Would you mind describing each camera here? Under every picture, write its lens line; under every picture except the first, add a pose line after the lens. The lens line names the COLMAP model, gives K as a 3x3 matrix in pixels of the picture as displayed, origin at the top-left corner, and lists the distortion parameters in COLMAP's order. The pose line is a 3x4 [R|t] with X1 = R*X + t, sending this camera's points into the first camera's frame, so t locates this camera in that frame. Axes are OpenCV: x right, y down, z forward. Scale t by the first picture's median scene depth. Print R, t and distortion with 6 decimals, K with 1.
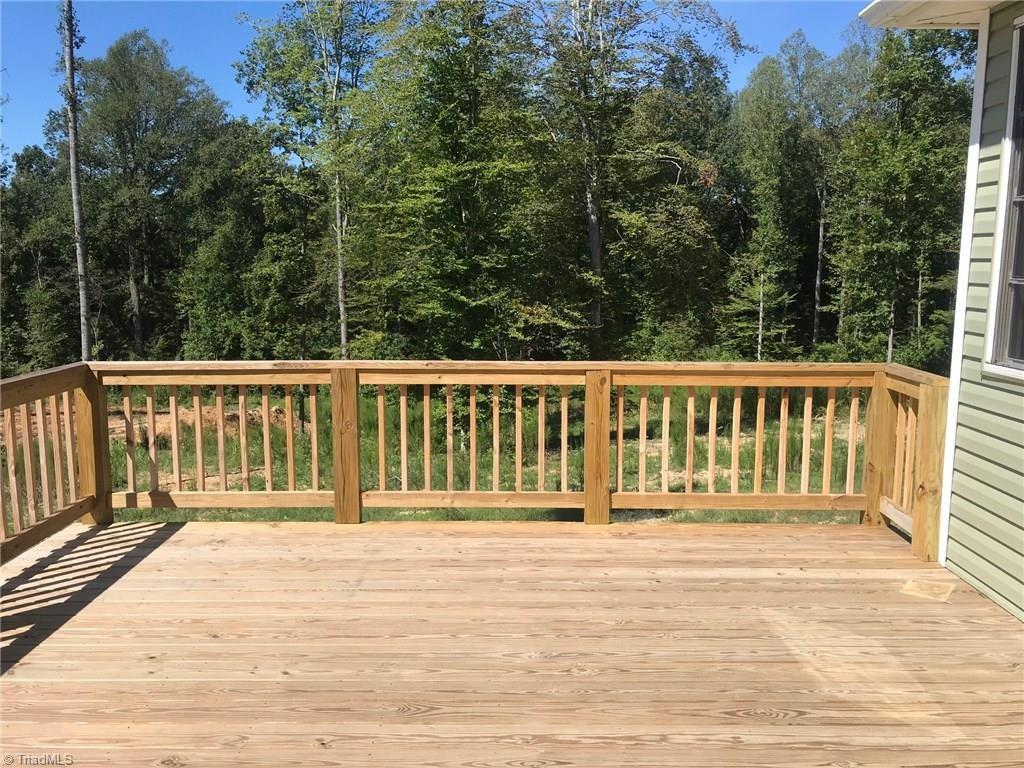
lens RADIAL K [[858.4, 0, 512.5], [0, 858.4, 383.4], [0, 0, 1]] dist [0.033922, -0.019458]
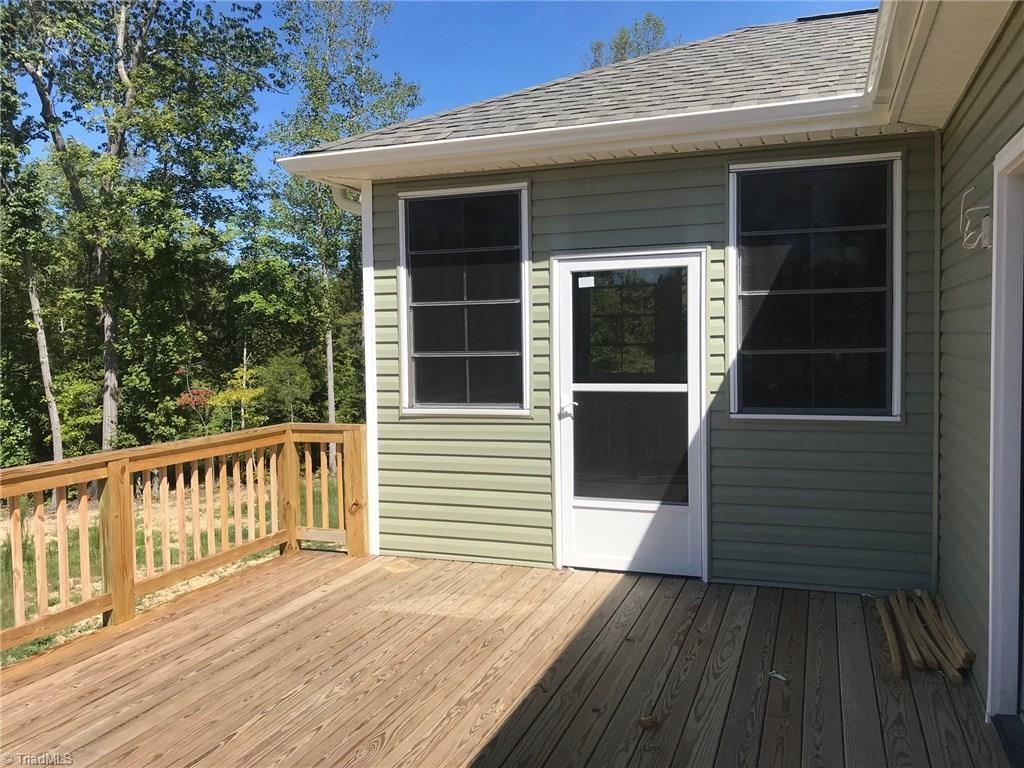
lens RADIAL K [[858.4, 0, 512.5], [0, 858.4, 382.7], [0, 0, 1]] dist [0.033922, -0.019458]
pose [[0.338108, -0.056974, 0.939381, -0.807582], [0.153904, 0.988075, 0.004533, -0.045495], [-0.928438, 0.143042, 0.342845, 0.288282]]
